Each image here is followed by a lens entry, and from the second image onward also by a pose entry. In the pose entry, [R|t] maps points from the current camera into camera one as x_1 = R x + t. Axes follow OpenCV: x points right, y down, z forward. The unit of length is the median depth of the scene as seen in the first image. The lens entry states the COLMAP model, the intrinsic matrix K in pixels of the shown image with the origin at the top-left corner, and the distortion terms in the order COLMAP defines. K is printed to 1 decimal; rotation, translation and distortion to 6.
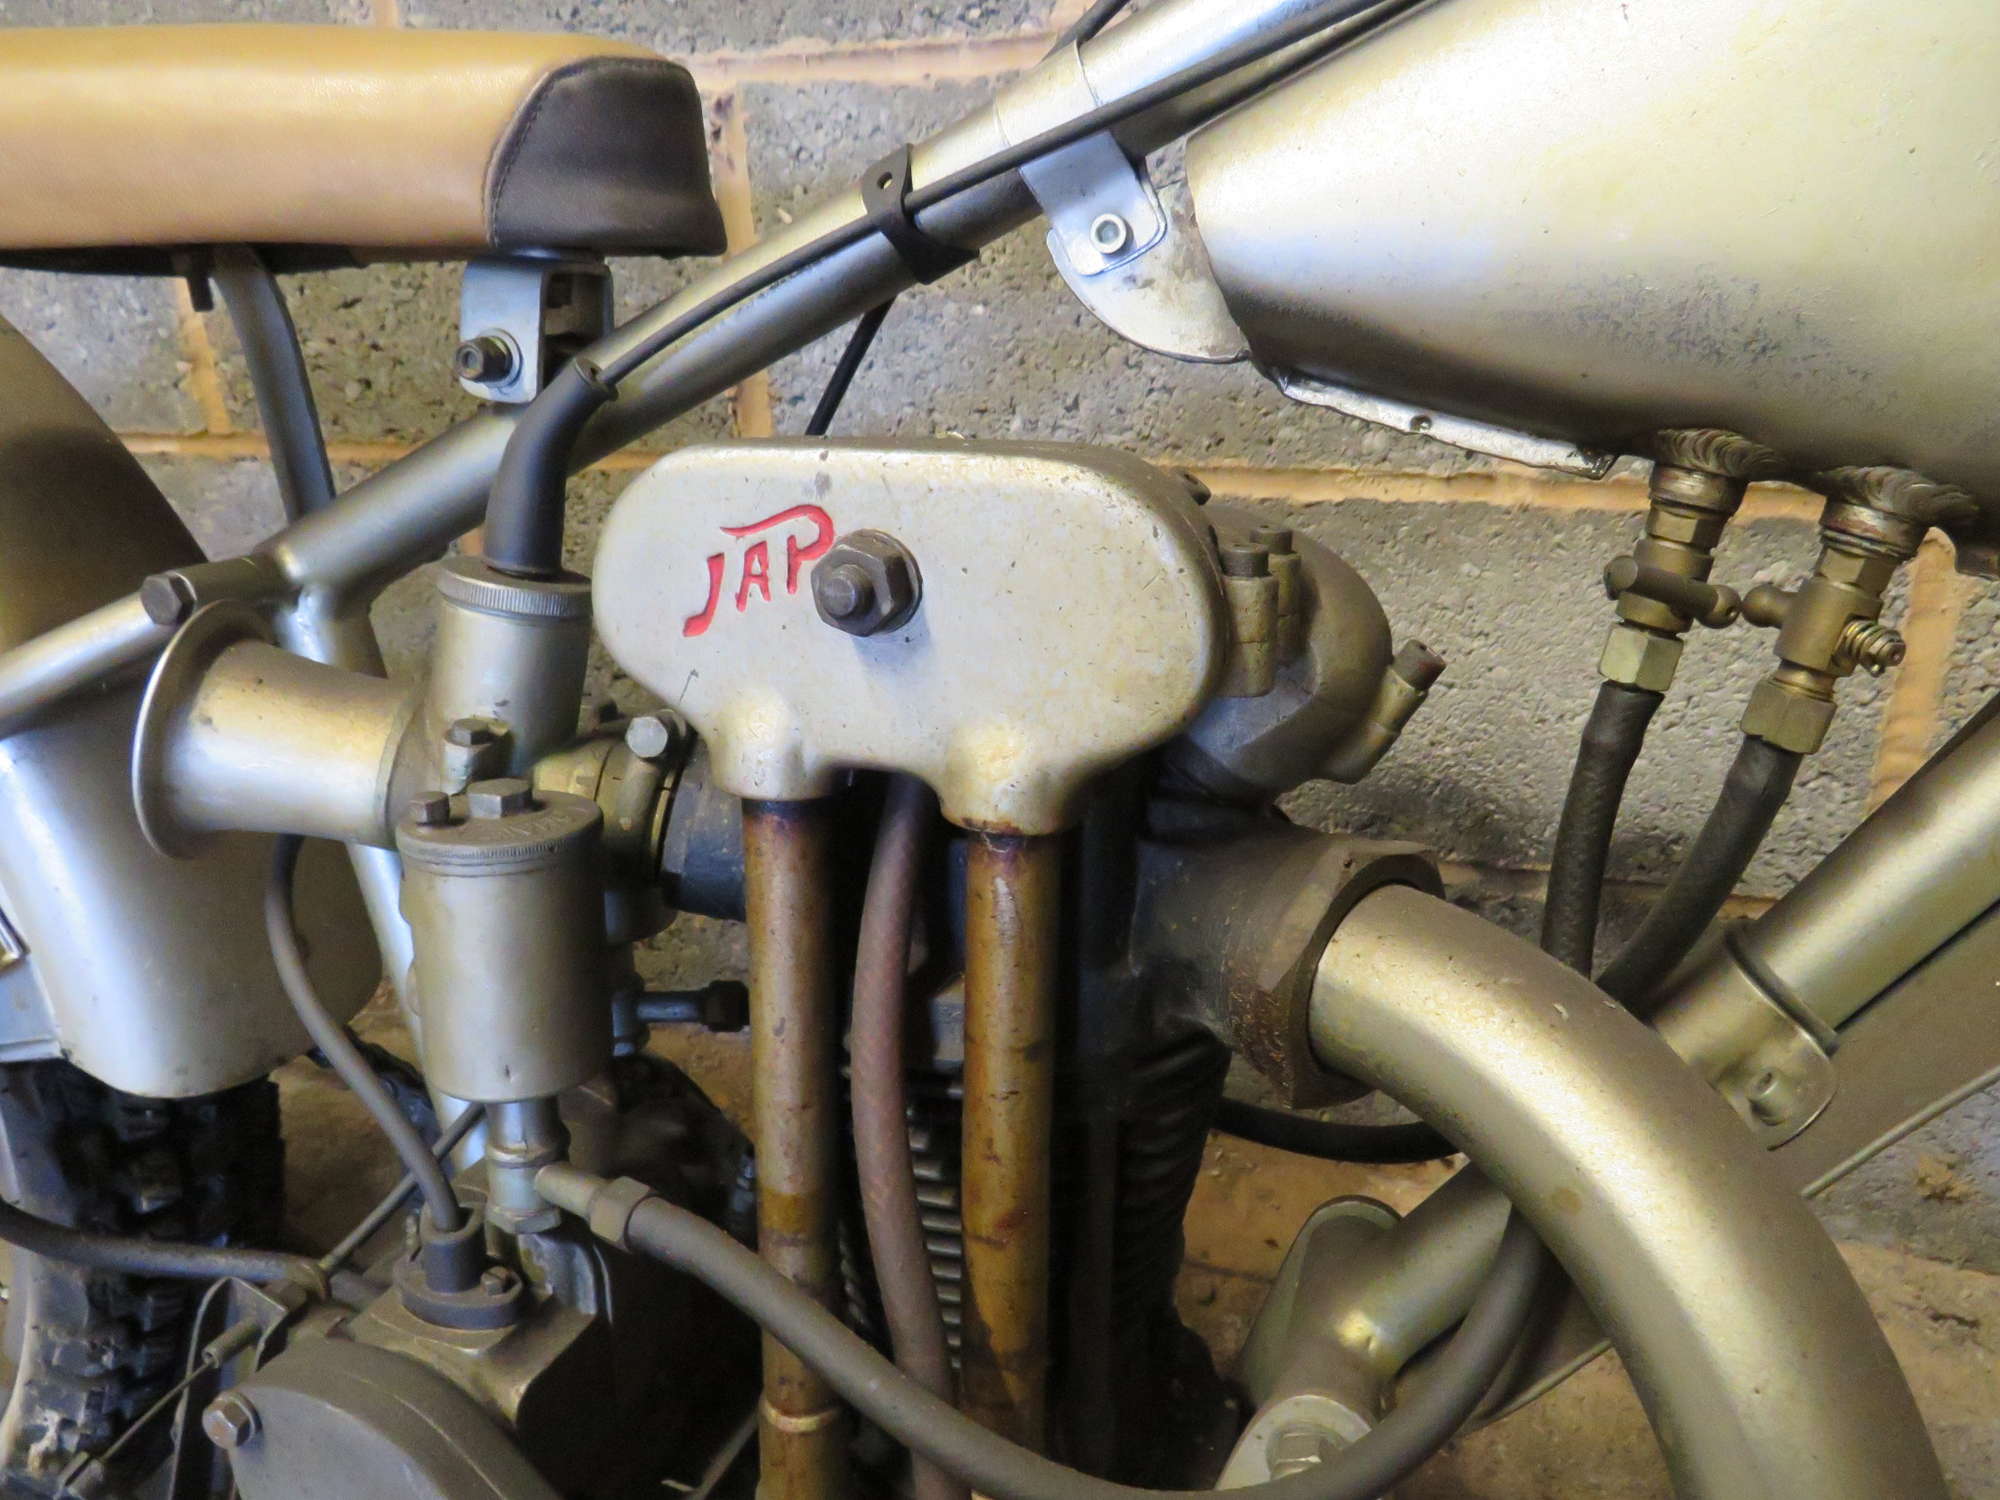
lens RADIAL K [[1408.5, 0, 993.8], [0, 1408.5, 754.1], [0, 0, 1]] dist [-0.035685, 0.019447]
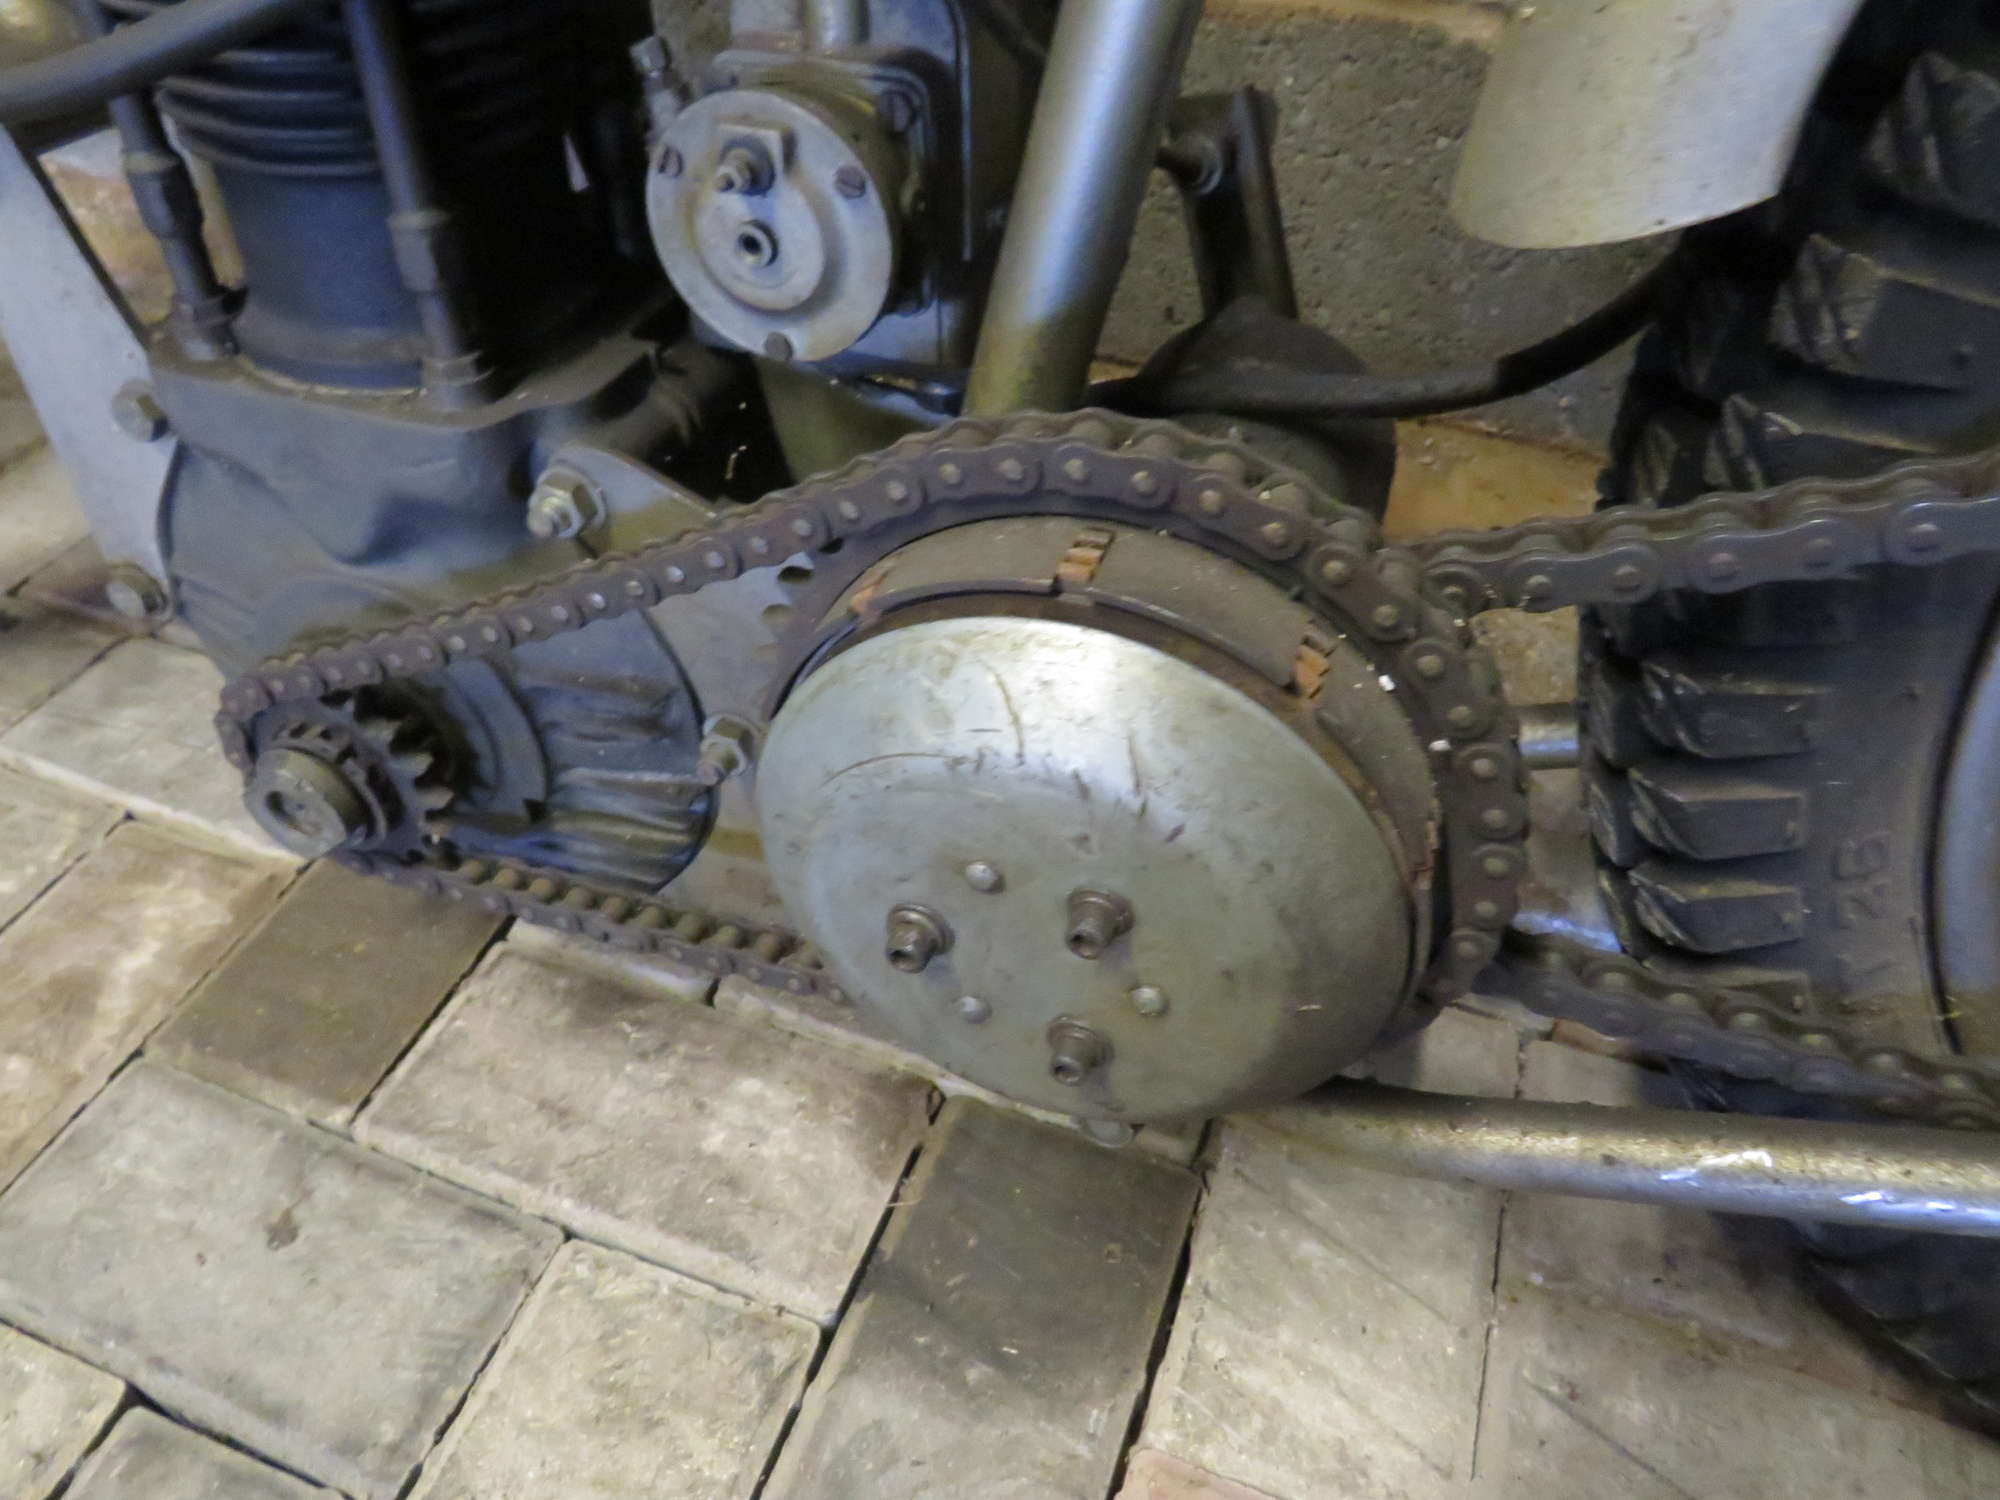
lens RADIAL K [[1408.5, 0, 993.3], [0, 1408.5, 753.8], [0, 0, 1]] dist [-0.035685, 0.019447]
pose [[0.999080, 0.041227, 0.011795, -0.127409], [-0.042656, 0.927295, 0.371894, 0.182414], [0.004395, -0.372055, 0.928200, 0.156289]]
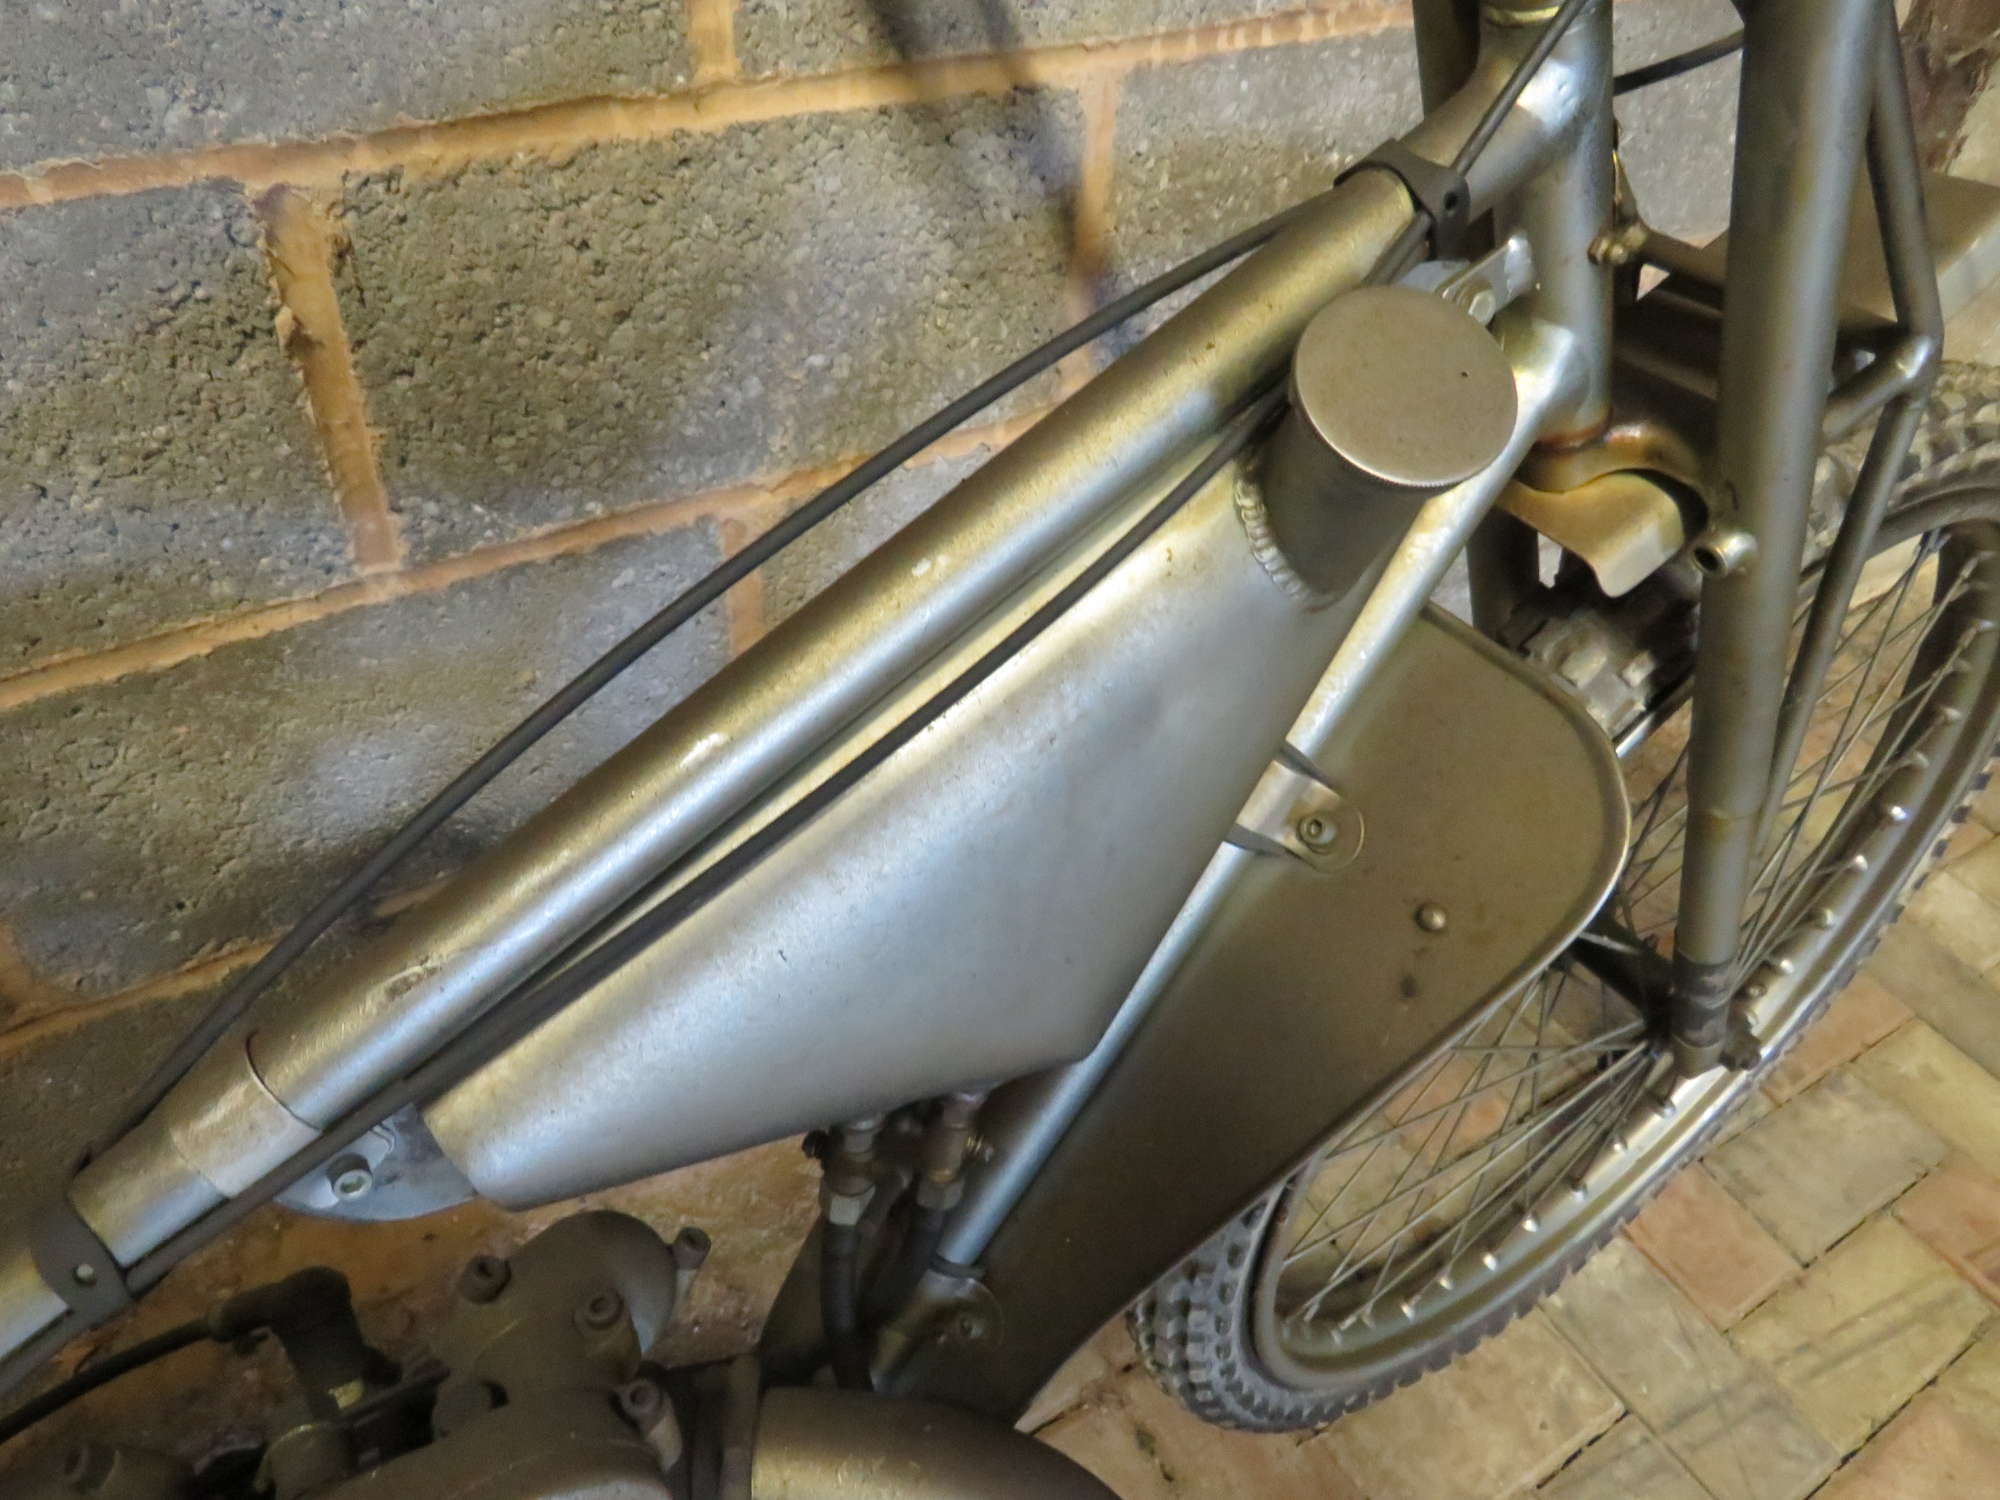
lens RADIAL K [[1408.5, 0, 987.4], [0, 1408.5, 744.1], [0, 0, 1]] dist [-0.035685, 0.019447]
pose [[0.608516, -0.472843, 0.637281, -0.053805], [0.220131, 0.872151, 0.436915, -0.406627], [-0.762398, -0.125584, 0.634805, 0.020022]]
